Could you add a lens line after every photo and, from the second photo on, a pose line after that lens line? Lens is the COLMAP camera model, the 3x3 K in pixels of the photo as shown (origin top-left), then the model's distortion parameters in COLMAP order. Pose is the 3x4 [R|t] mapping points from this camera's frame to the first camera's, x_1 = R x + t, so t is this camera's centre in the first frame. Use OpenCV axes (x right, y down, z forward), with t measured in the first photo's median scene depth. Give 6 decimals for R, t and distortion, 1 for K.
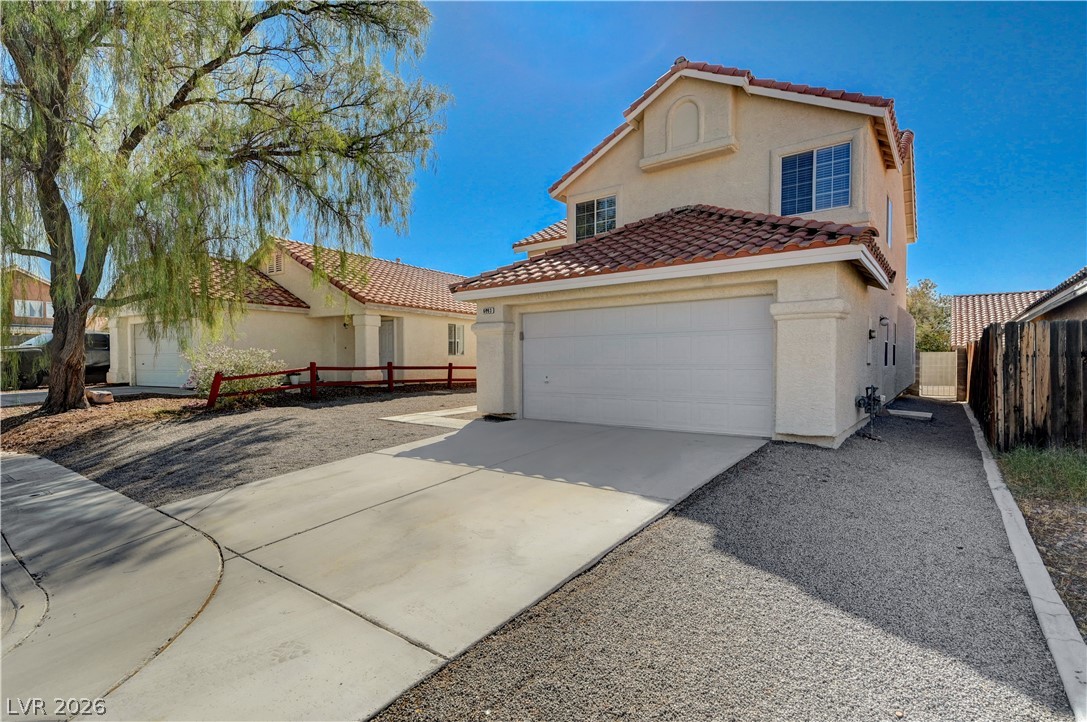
lens RADIAL K [[529.3, 0, 542.0], [0, 529.3, 364.9], [0, 0, 1]] dist [-0.005411, -0.000492]
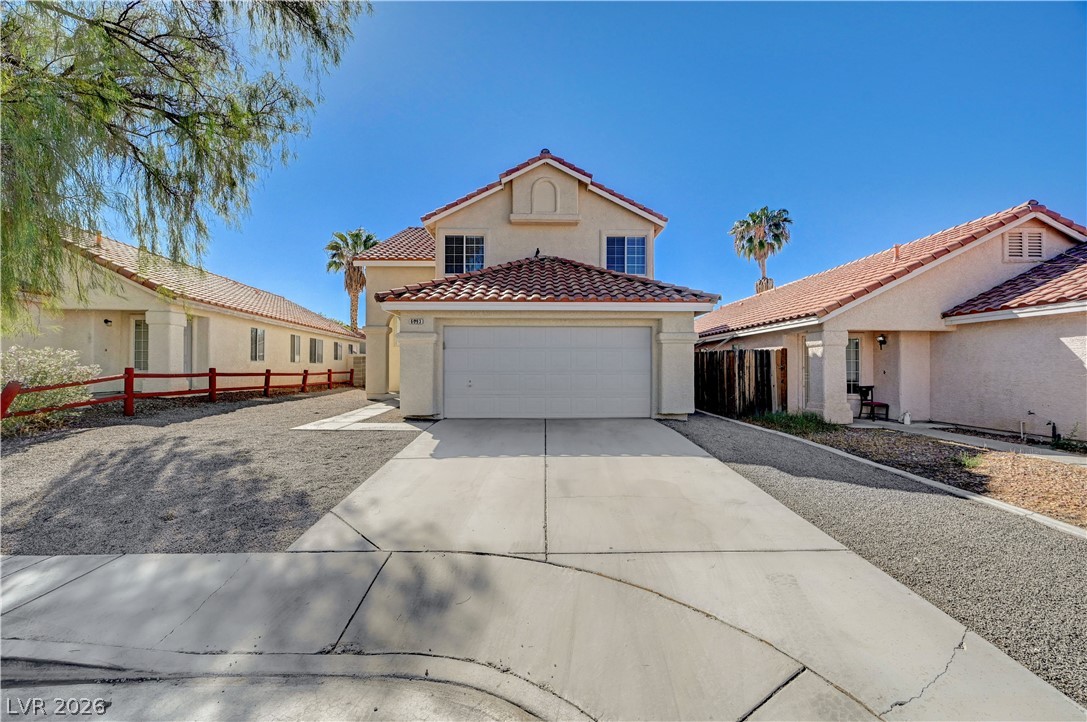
lens RADIAL K [[432.0, 0, 542.1], [0, 432.0, 361.4], [0, 0, 1]] dist [-0.007064, 0.000419]
pose [[0.773701, 0.015343, 0.633365, -0.460082], [0.000563, 0.999690, -0.024905, 0.002210], [-0.633551, 0.019626, 0.773452, 0.146727]]
